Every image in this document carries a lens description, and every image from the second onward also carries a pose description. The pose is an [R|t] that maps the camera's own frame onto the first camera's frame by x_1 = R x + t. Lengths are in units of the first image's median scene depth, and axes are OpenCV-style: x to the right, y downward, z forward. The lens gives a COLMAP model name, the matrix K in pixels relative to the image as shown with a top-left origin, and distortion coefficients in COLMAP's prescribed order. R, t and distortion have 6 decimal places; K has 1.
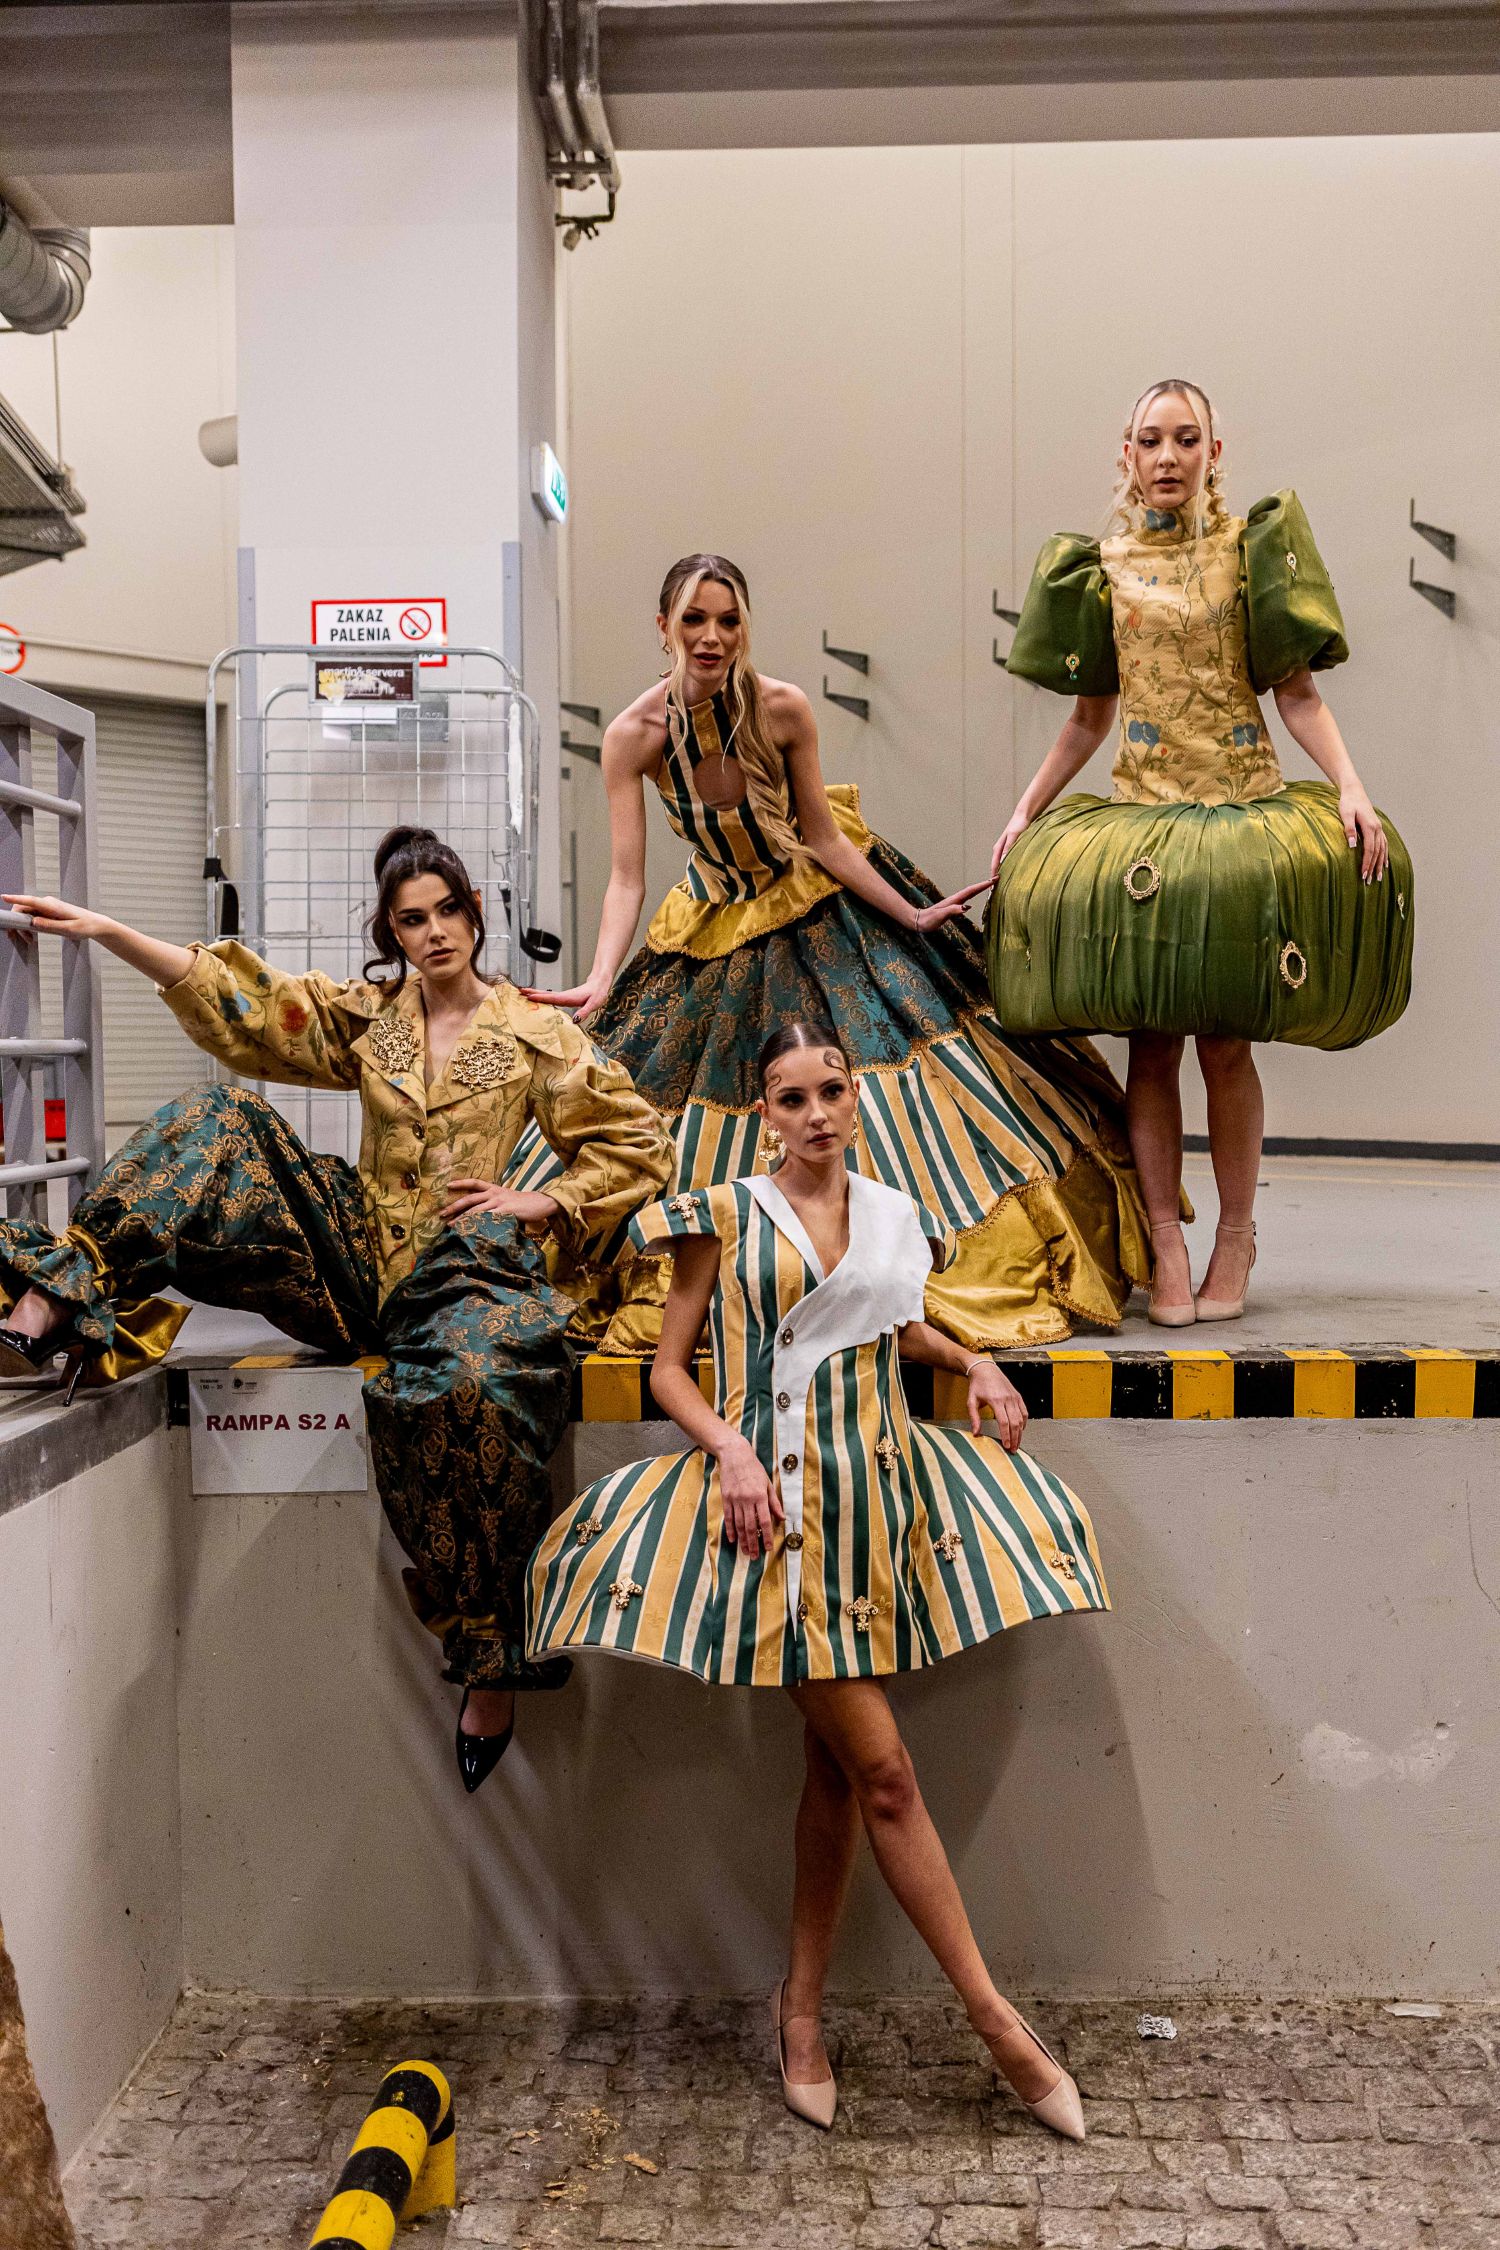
lens RADIAL K [[2223.2, 0, 747.8], [0, 2223.2, 1231.6], [0, 0, 1]] dist [0.013672, -0.005520]
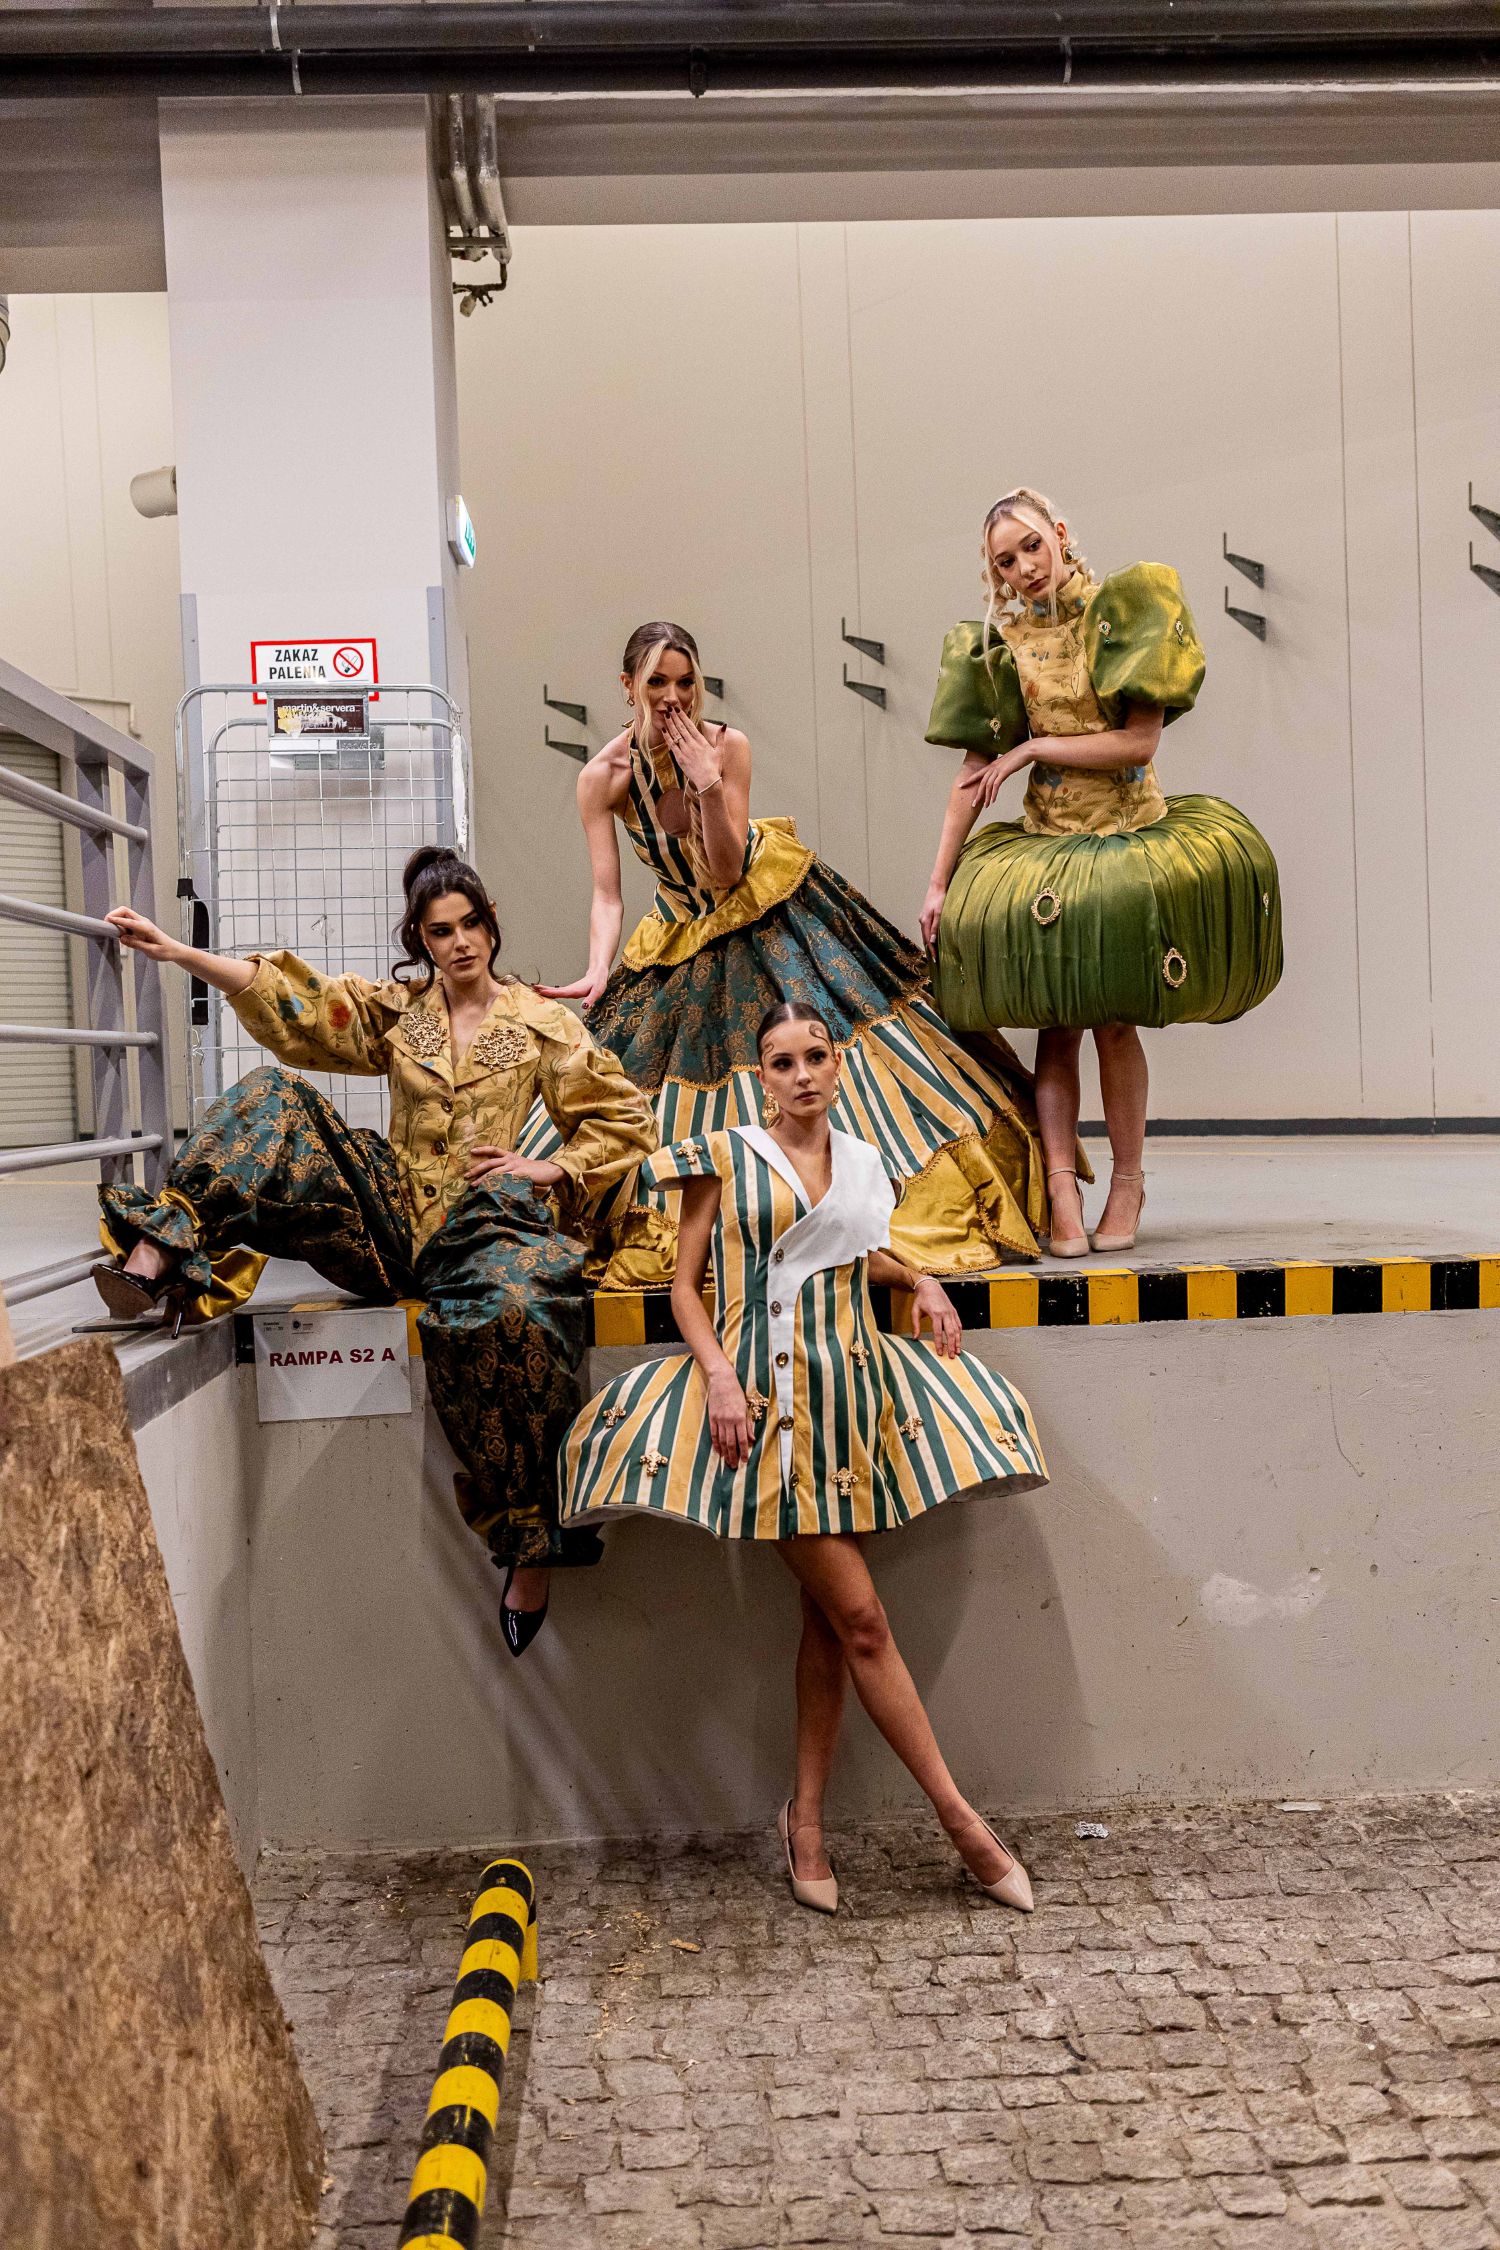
lens RADIAL K [[2223.2, 0, 747.8], [0, 2223.2, 1231.6], [0, 0, 1]] dist [0.013672, -0.005520]
pose [[0.996439, -0.030515, 0.078607, -0.086978], [0.031043, 0.999503, -0.005504, 0.034592], [-0.078400, 0.007925, 0.996890, -0.189294]]
